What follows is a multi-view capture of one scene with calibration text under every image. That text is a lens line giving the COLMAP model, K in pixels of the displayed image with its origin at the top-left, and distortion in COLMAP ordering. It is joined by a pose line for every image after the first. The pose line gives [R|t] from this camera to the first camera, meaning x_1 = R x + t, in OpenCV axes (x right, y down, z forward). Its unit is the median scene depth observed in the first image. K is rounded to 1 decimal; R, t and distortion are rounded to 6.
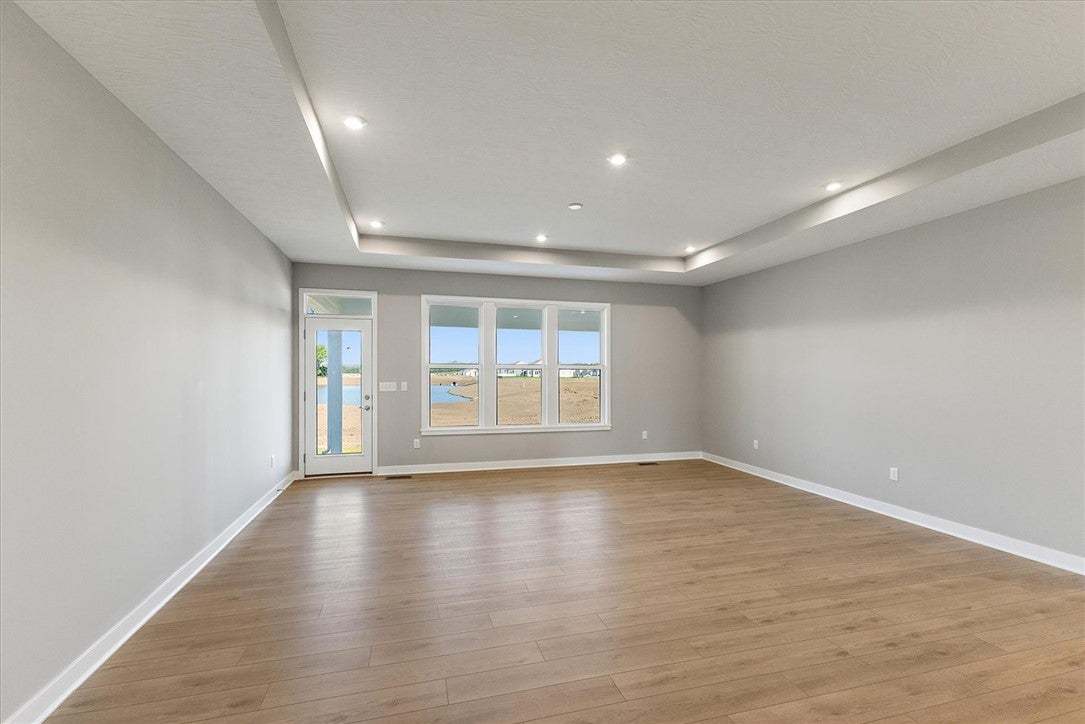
lens RADIAL K [[478.0, 0, 543.7], [0, 478.0, 368.6], [0, 0, 1]] dist [0.013649, 0.000560]
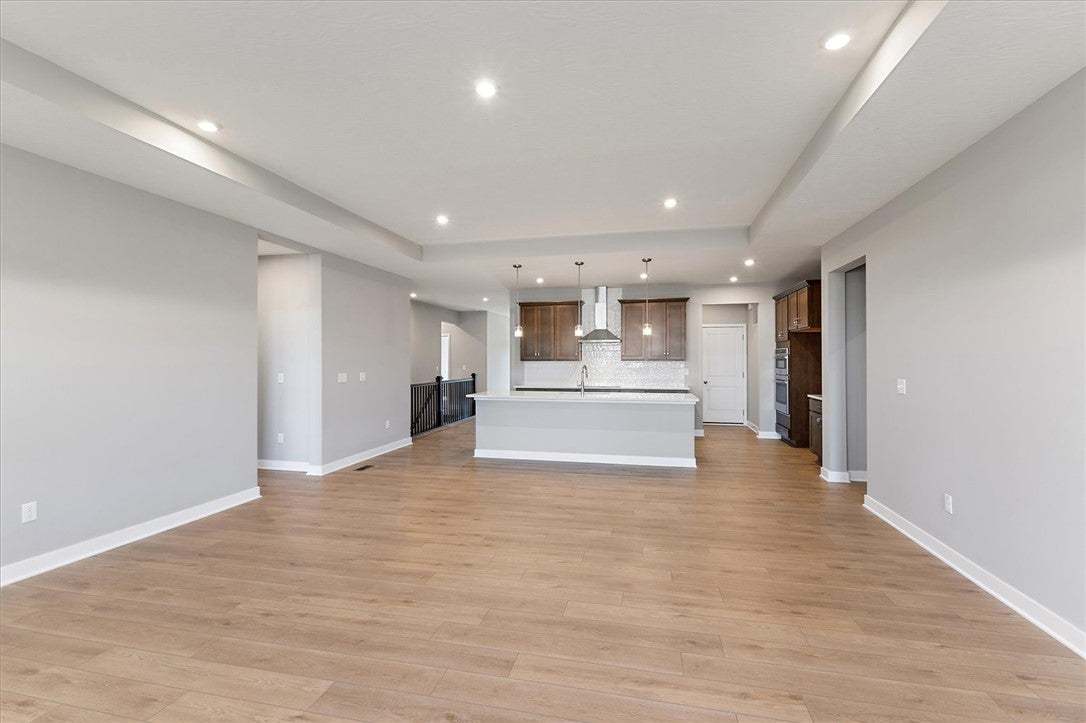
lens RADIAL K [[478.4, 0, 548.9], [0, 478.4, 362.0], [0, 0, 1]] dist [0.013649, 0.000560]
pose [[-0.878942, -0.002918, 0.476919, -0.303664], [-0.004005, 0.999991, -0.001261, 0.009582], [-0.476911, -0.003018, -0.878946, 1.634484]]
